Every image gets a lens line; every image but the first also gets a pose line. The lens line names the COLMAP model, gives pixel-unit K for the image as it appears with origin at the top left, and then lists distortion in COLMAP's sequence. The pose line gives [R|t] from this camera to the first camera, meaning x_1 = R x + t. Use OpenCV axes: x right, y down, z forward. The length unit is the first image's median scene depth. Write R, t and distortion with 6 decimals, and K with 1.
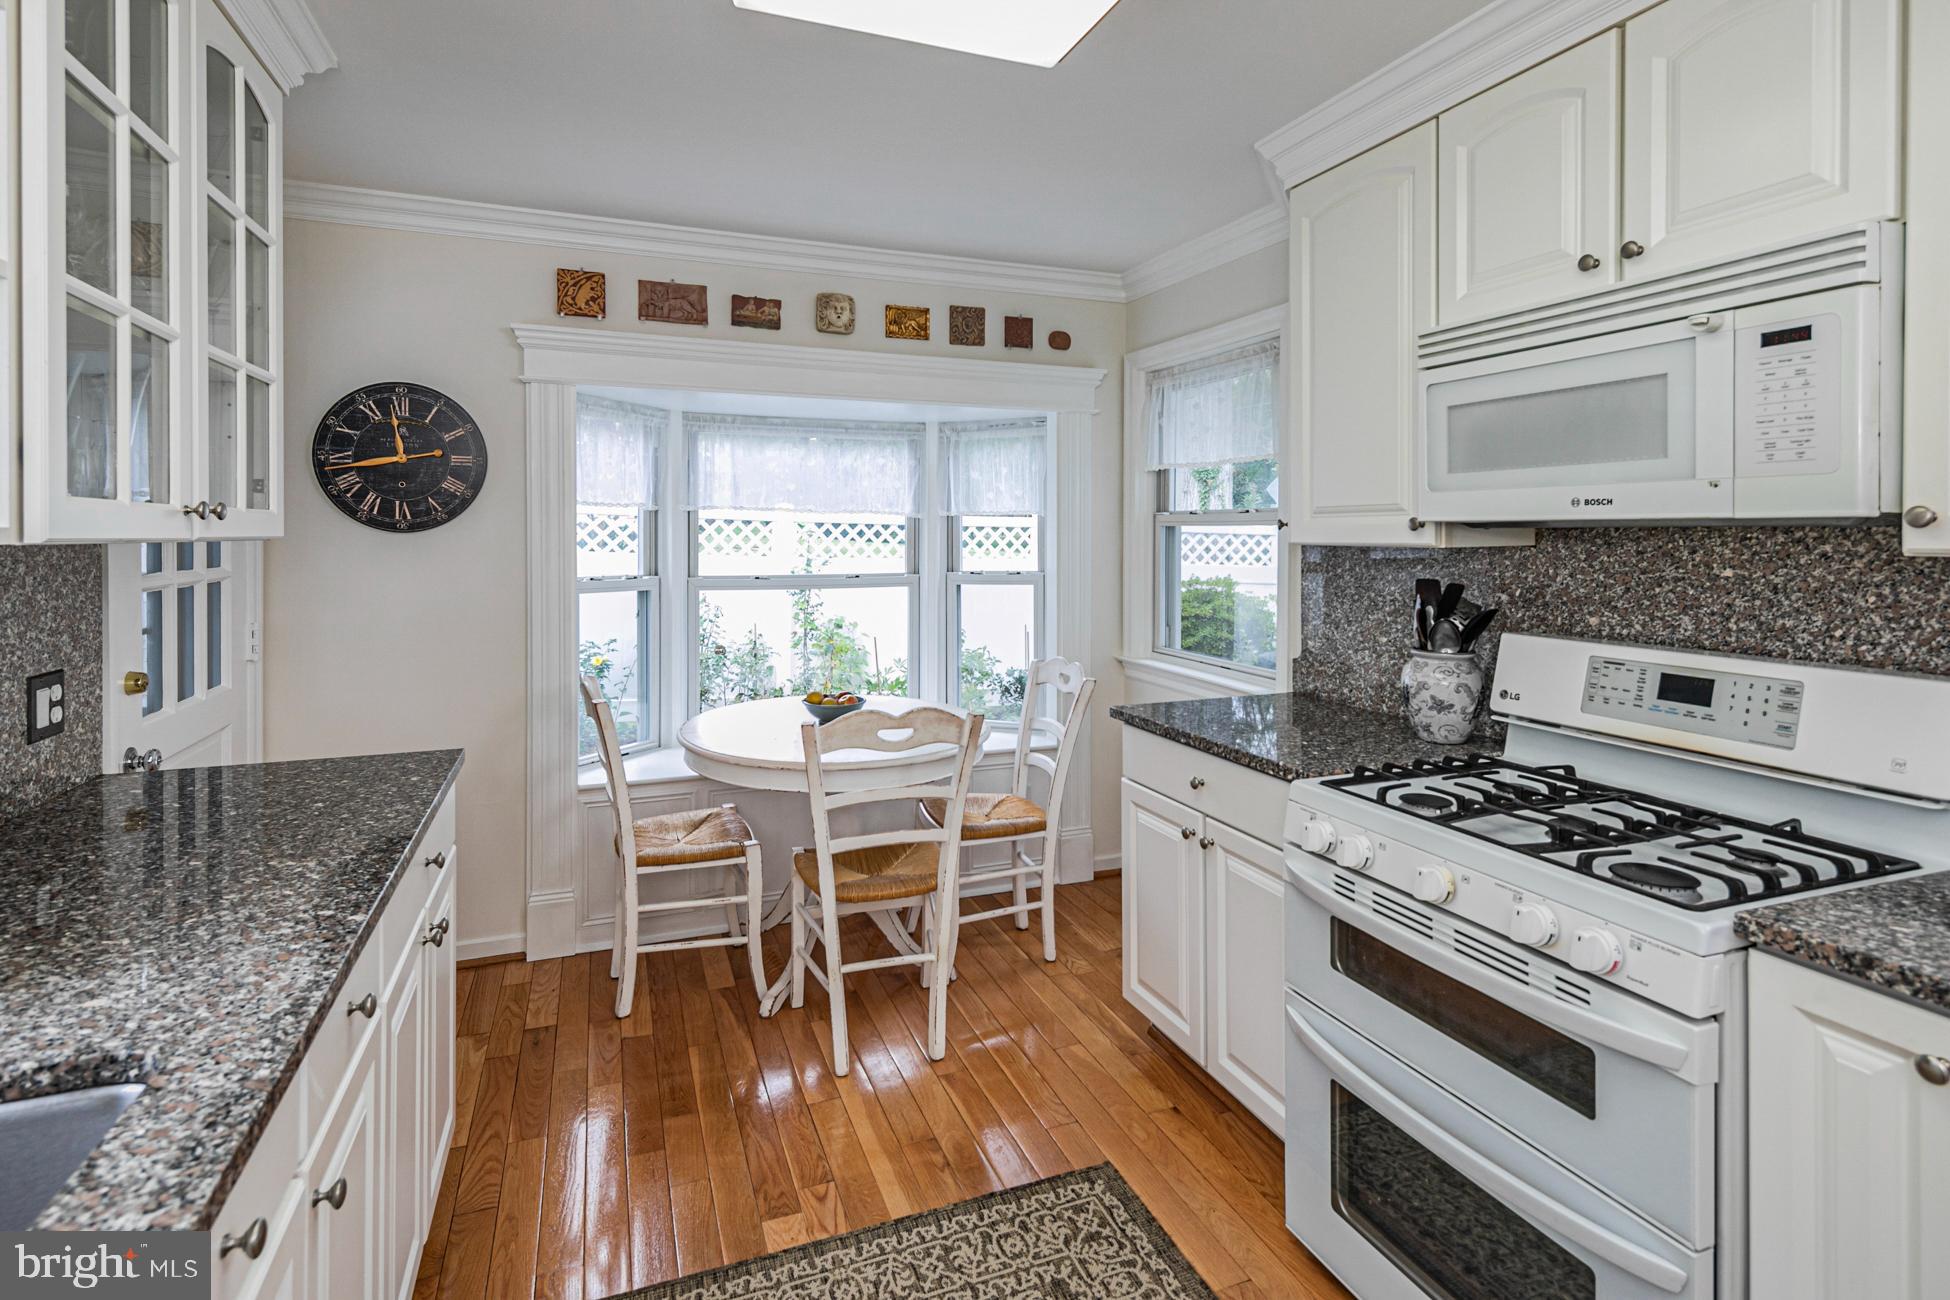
lens RADIAL K [[1020.4, 0, 1019.3], [0, 1020.4, 534.0], [0, 0, 1]] dist [0.030248, -0.001078]
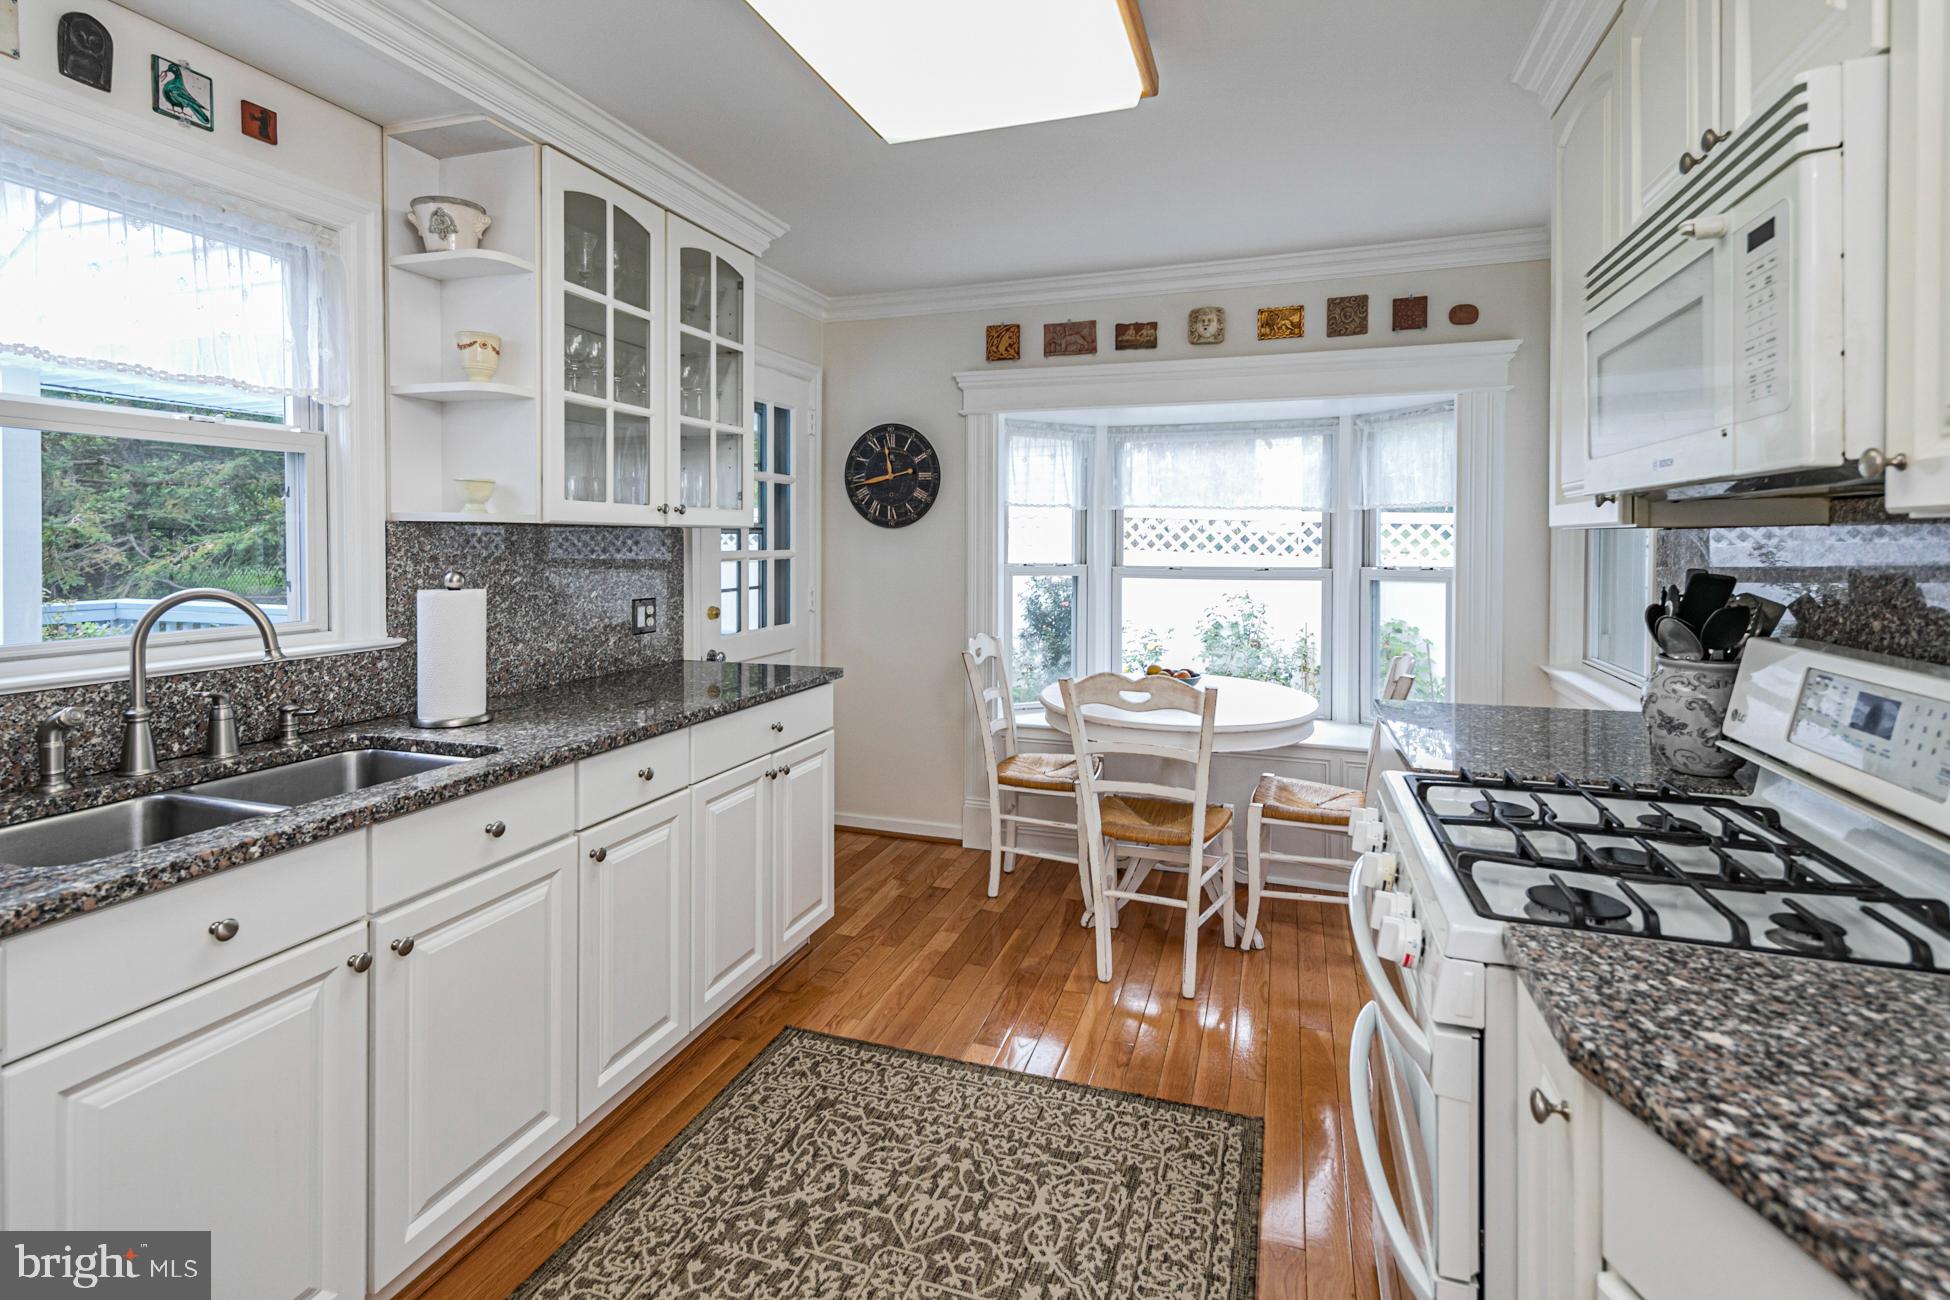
lens RADIAL K [[1002.1, 0, 935.0], [0, 1002.1, 543.5], [0, 0, 1]] dist [0.037999, -0.000090]
pose [[0.736624, 0.001057, -0.676301, 0.539737], [0.000426, 0.999998, 0.002027, 0.023919], [0.676302, -0.001781, 0.736622, 0.017822]]
